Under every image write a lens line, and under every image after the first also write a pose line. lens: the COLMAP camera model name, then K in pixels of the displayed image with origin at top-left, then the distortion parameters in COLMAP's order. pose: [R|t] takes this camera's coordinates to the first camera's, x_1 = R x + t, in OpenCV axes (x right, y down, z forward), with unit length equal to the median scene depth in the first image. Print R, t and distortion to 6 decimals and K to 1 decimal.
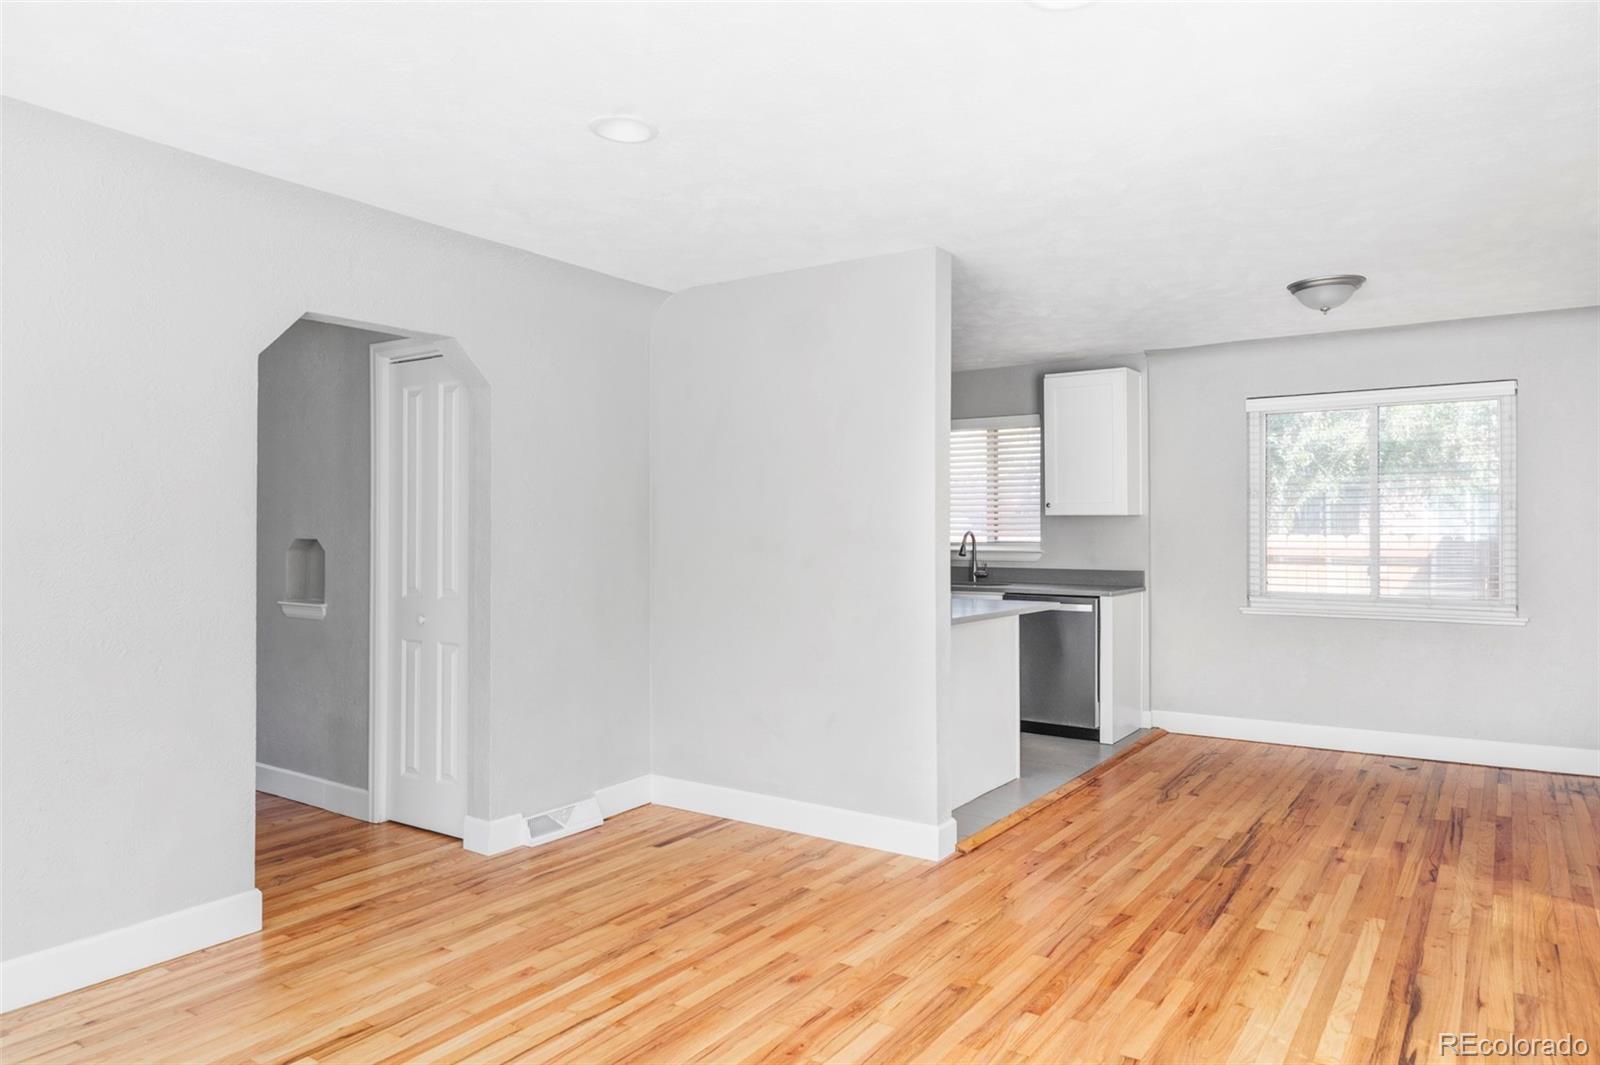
lens RADIAL K [[1014.5, 0, 827.2], [0, 1014.5, 523.7], [0, 0, 1]] dist [0.008751, 0.002408]
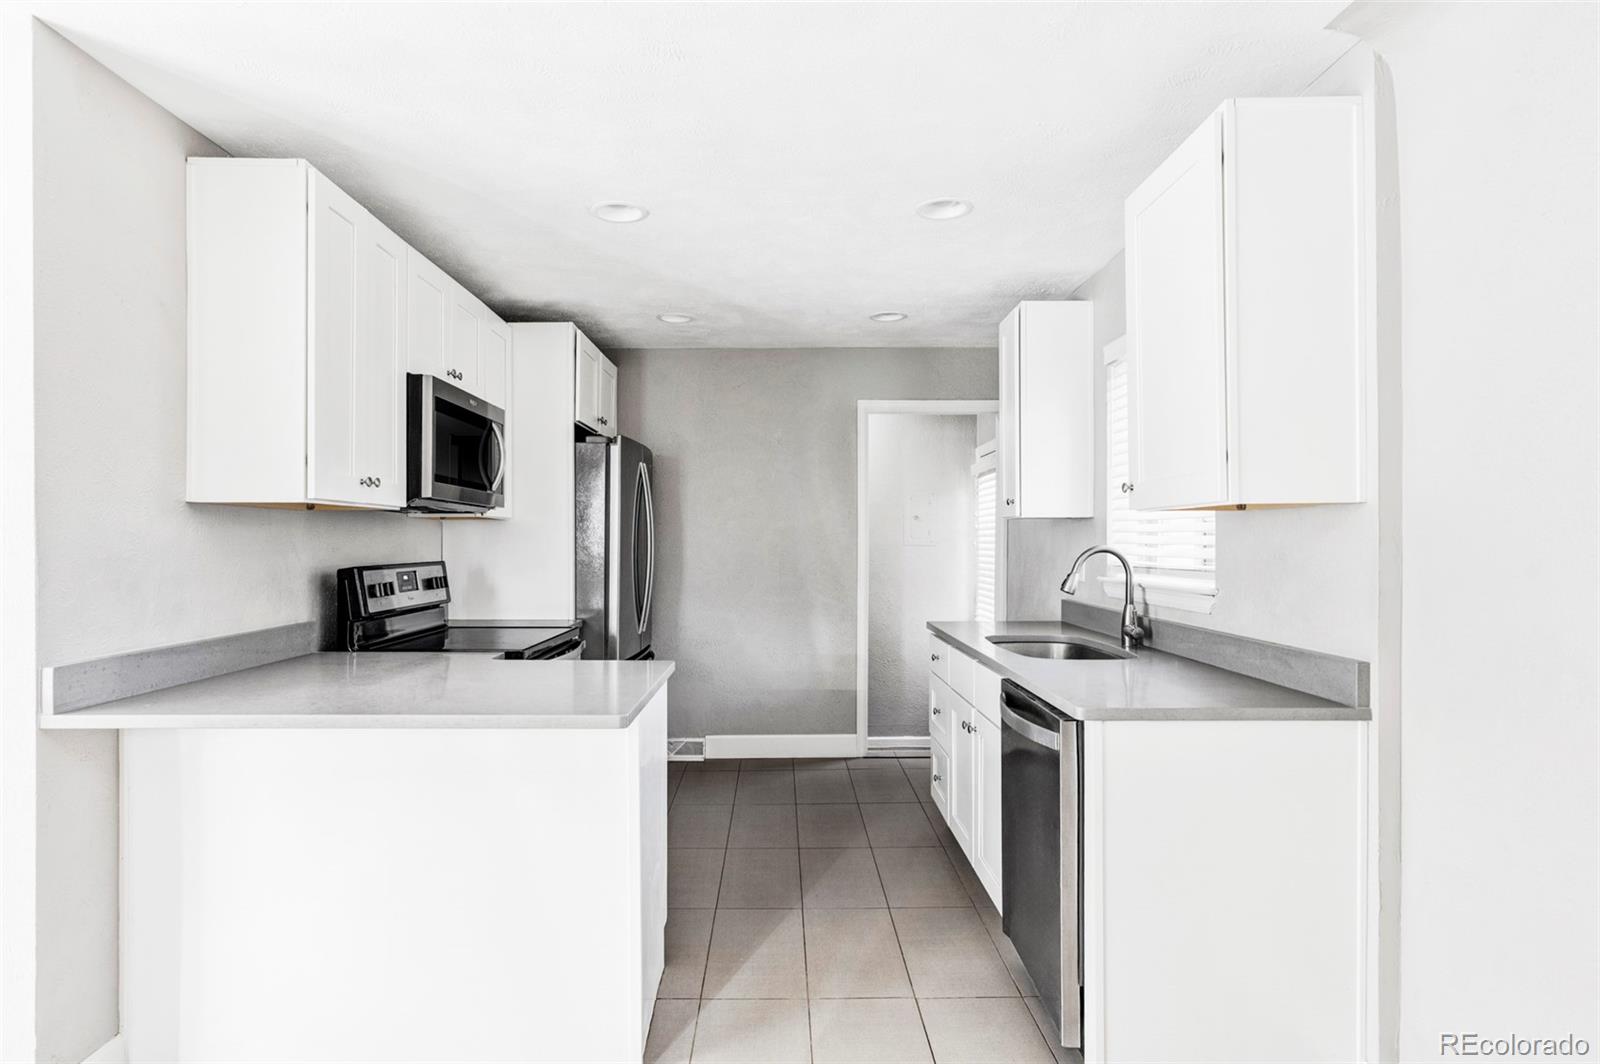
lens RADIAL K [[899.3, 0, 786.2], [0, 899.3, 529.6], [0, 0, 1]] dist [0.018148, -0.002916]
pose [[0.560884, -0.010033, -0.827834, 0.690249], [0.004367, 0.999949, -0.009160, 0.004659], [0.827883, 0.001522, 0.560899, 1.000521]]
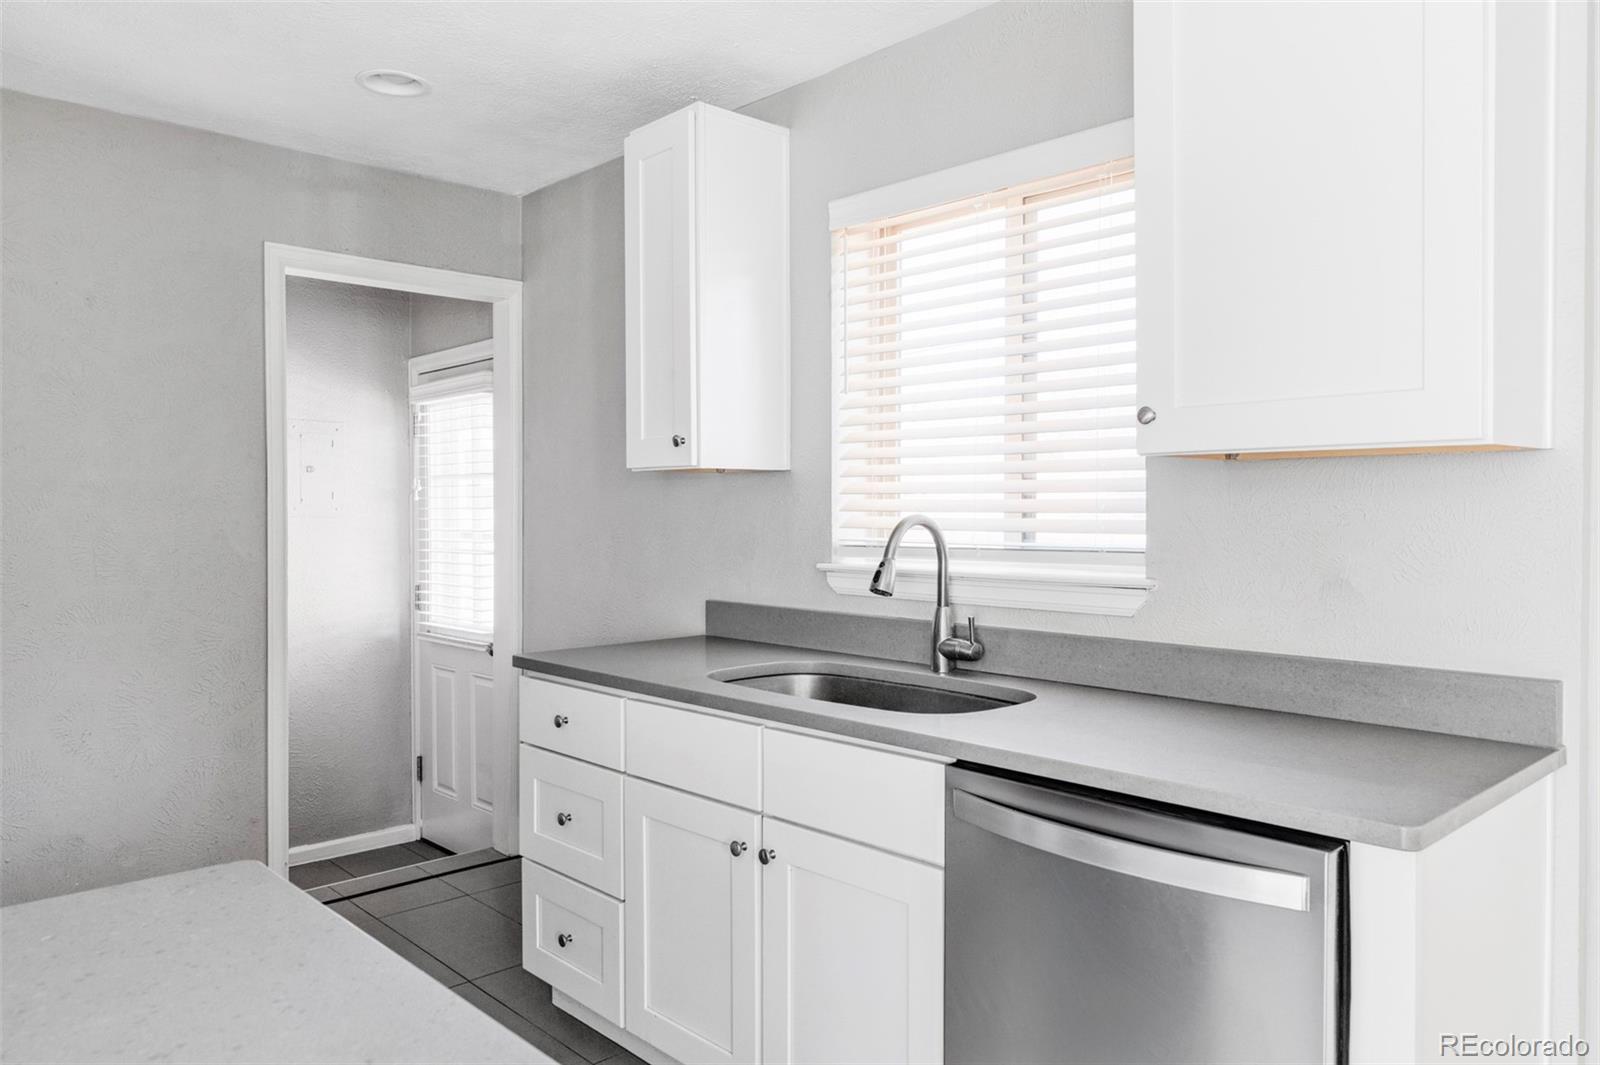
lens RADIAL K [[1119.5, 0, 800.3], [0, 1119.5, 527.2], [0, 0, 1]] dist [0.011157, 0.000718]
pose [[0.975233, 0.003811, -0.221145, 0.295236], [0.000986, 0.999767, 0.021579, 0.006164], [0.221176, -0.021262, 0.975002, 1.058885]]
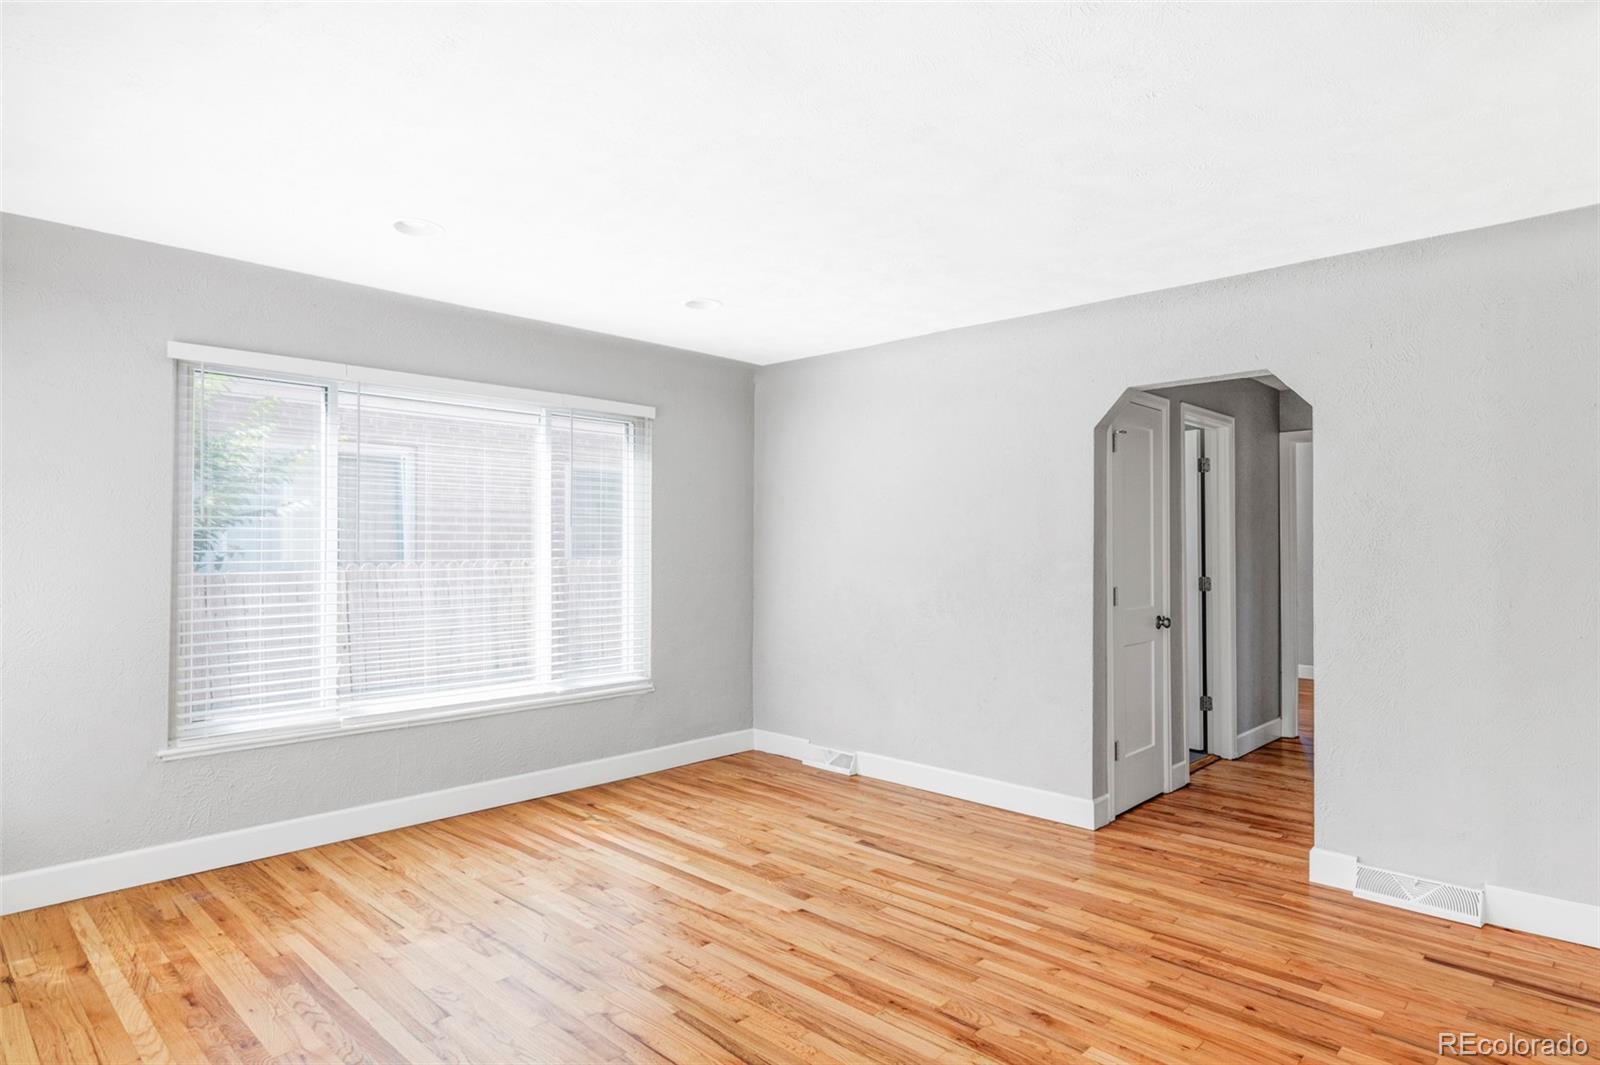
lens RADIAL K [[899.3, 0, 809.6], [0, 899.3, 541.1], [0, 0, 1]] dist [0.018148, -0.002916]
pose [[-0.168423, -0.006513, -0.985693, 0.567938], [0.002565, 0.999972, -0.007046, 0.001765], [0.985711, -0.003715, -0.168401, 0.618044]]
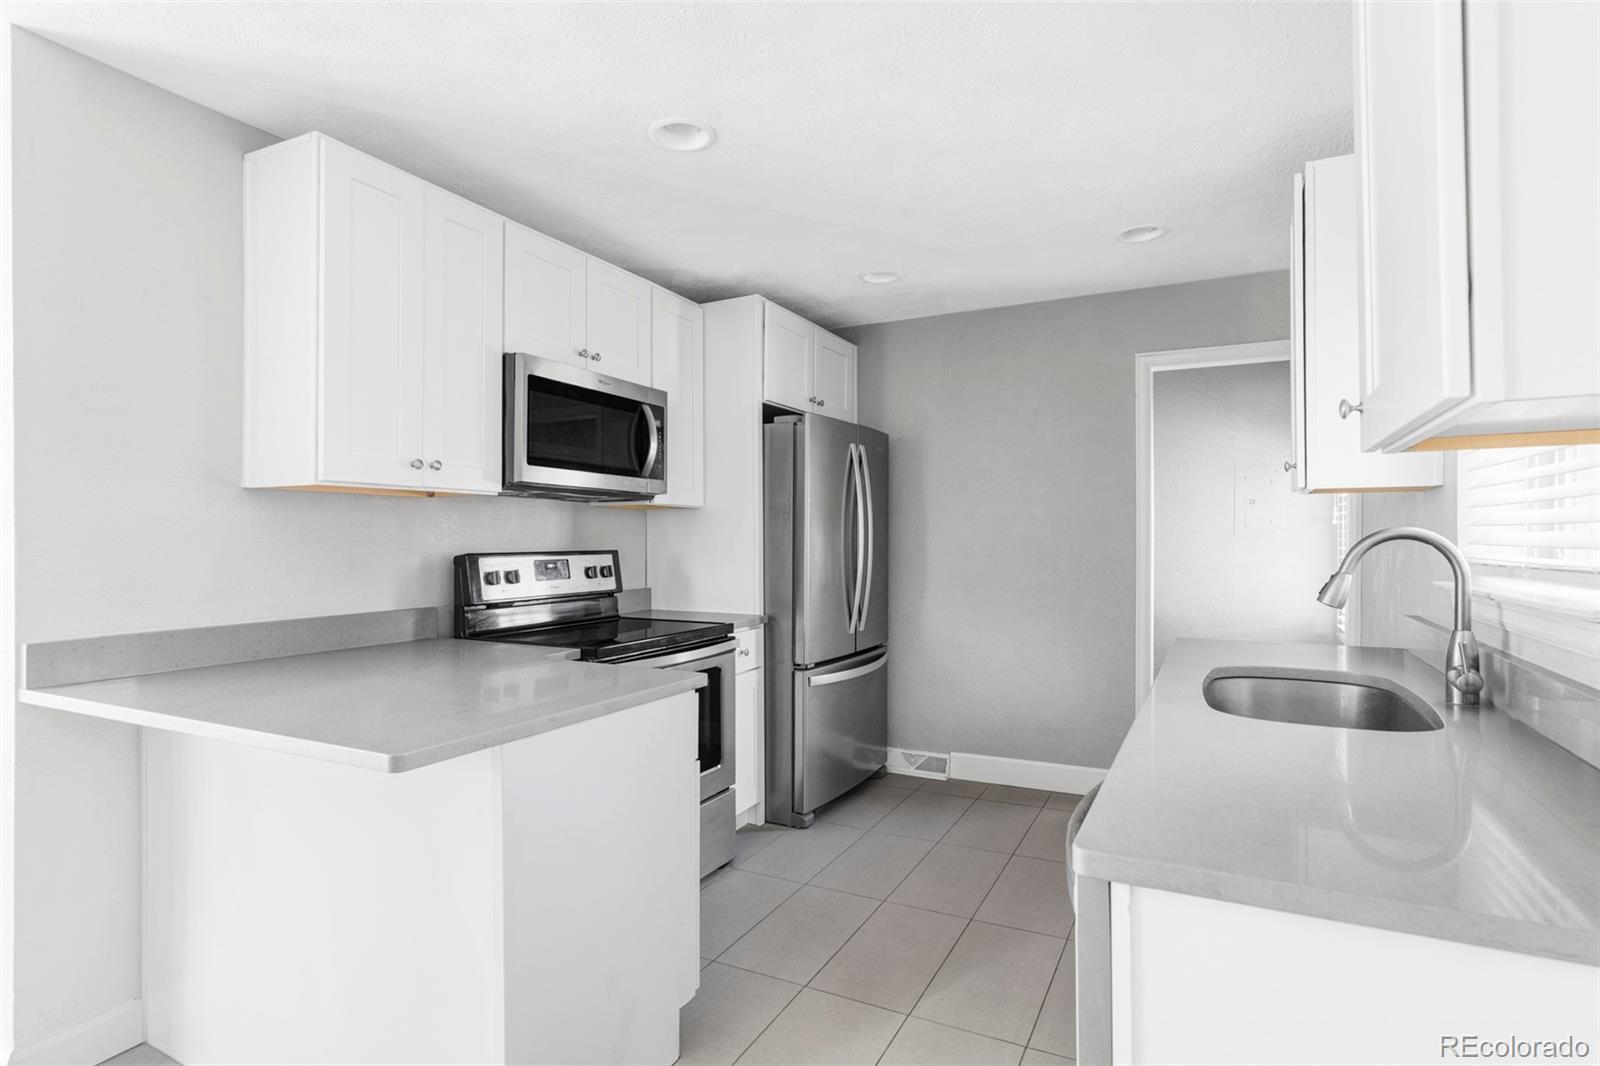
lens RADIAL K [[832.8, 0, 796.6], [0, 832.8, 526.9], [0, 0, 1]] dist [0.009310, 0.001840]
pose [[0.115088, -0.014267, -0.993253, 0.590553], [0.006704, 0.999885, -0.013586, 0.015271], [0.993333, -0.005095, 0.115171, 1.291290]]
